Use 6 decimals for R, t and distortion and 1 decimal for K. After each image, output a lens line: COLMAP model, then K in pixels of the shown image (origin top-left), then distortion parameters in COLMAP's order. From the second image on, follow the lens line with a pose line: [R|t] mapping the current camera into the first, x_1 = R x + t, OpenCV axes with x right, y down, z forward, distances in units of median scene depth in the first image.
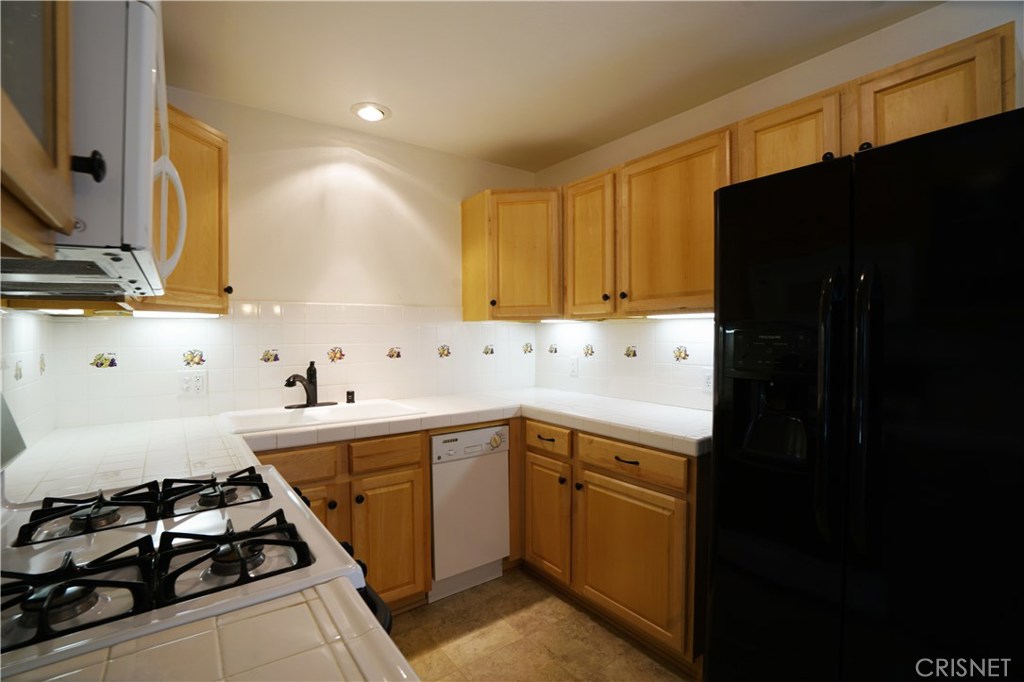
lens RADIAL K [[473.0, 0, 506.6], [0, 473.0, 338.9], [0, 0, 1]] dist [-0.058943, 0.025316]
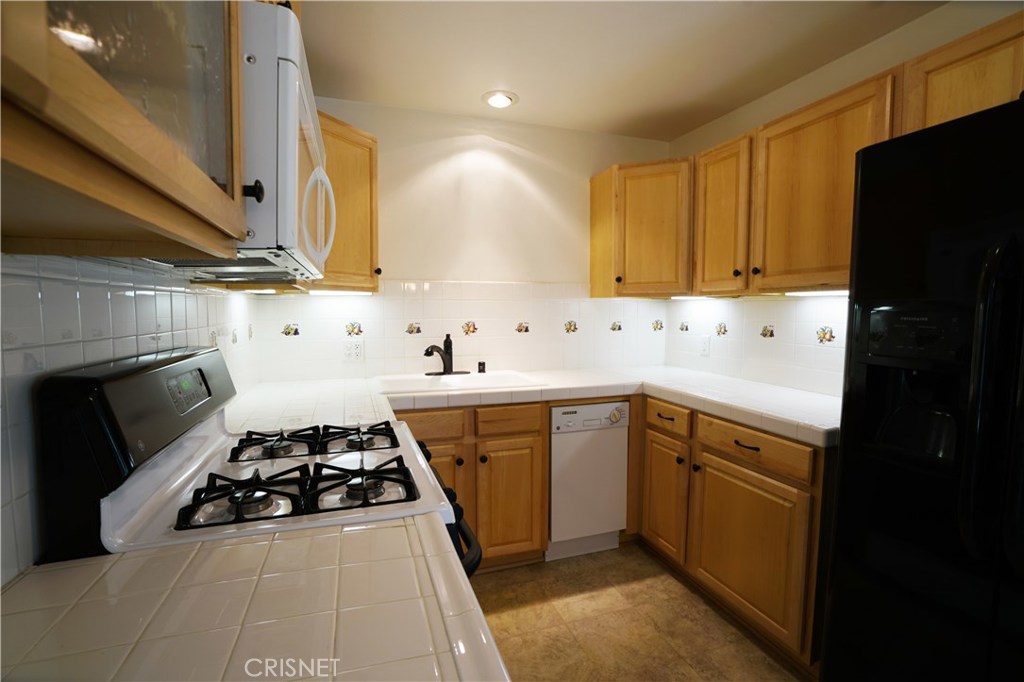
lens RADIAL K [[473.0, 0, 506.6], [0, 473.0, 338.9], [0, 0, 1]] dist [-0.058943, 0.025316]
pose [[0.953227, 0.026143, -0.301124, 0.063913], [-0.010214, 0.998470, 0.054352, -0.003457], [0.302084, -0.048734, 0.952035, -0.033426]]
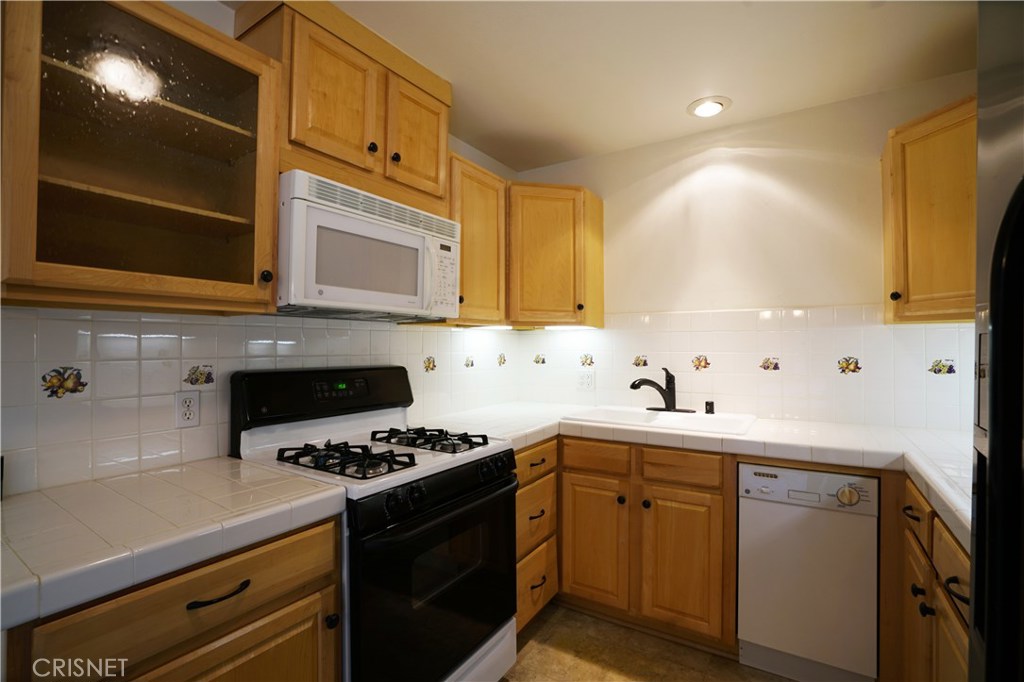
lens RADIAL K [[473.0, 0, 506.6], [0, 473.0, 338.9], [0, 0, 1]] dist [-0.058943, 0.025316]
pose [[0.356064, -0.004540, -0.934450, 0.501000], [-0.011554, 0.999890, -0.009260, -0.003739], [0.934390, 0.014094, 0.355973, 0.328780]]
